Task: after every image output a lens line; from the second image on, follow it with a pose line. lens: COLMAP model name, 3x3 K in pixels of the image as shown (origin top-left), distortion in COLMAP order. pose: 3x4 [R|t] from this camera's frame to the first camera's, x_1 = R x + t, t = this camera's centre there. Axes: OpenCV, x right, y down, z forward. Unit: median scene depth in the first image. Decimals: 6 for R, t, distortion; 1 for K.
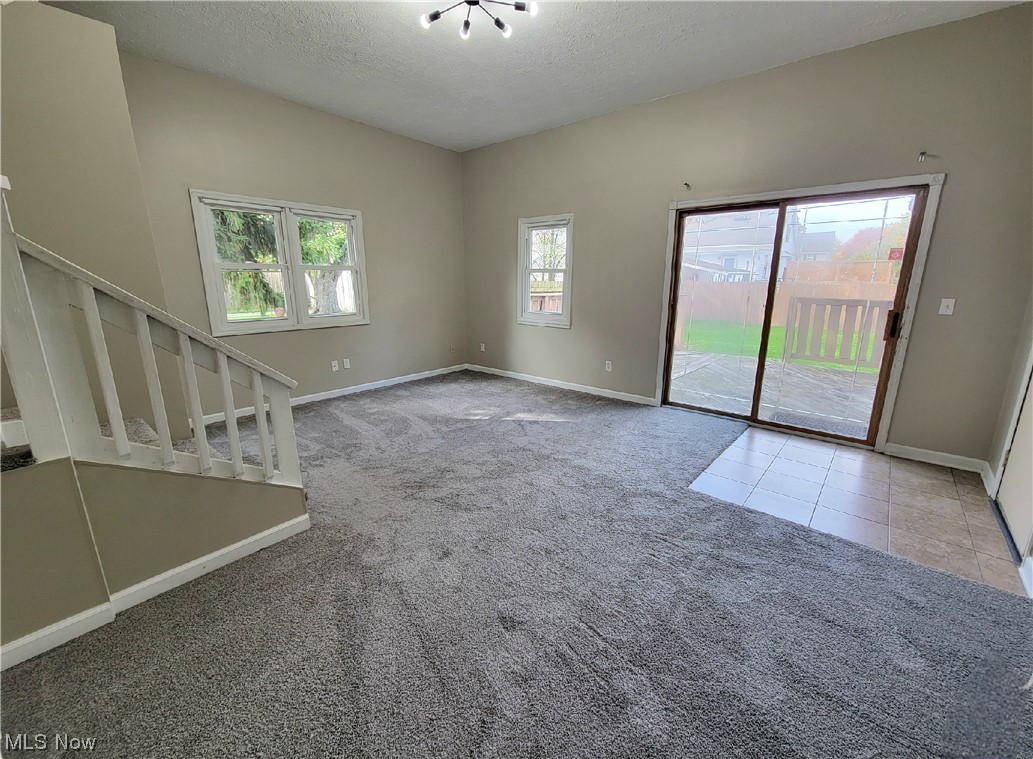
lens RADIAL K [[407.5, 0, 516.5], [0, 407.5, 379.5], [0, 0, 1]] dist [-0.000057, -0.000001]
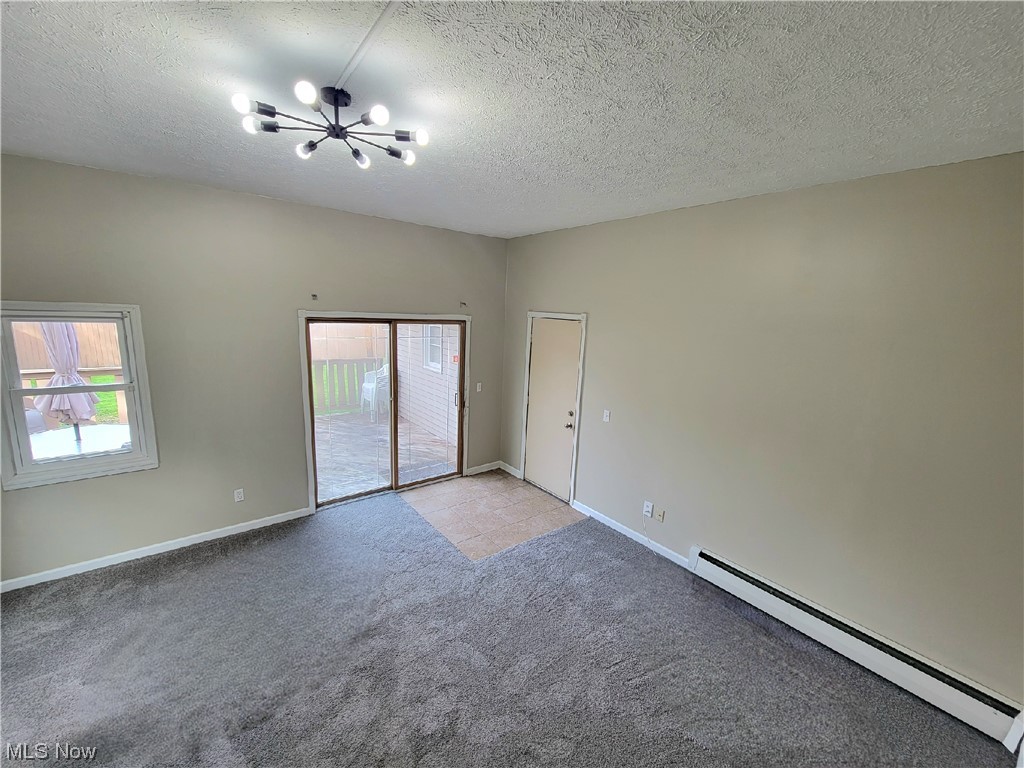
lens RADIAL K [[417.2, 0, 514.3], [0, 417.2, 386.8], [0, 0, 1]] dist [0.007718, -0.004488]
pose [[0.201854, -0.175875, 0.963495, -0.587194], [0.195980, 0.971102, 0.136206, -0.344578], [-0.959608, 0.161332, 0.230489, 0.371779]]
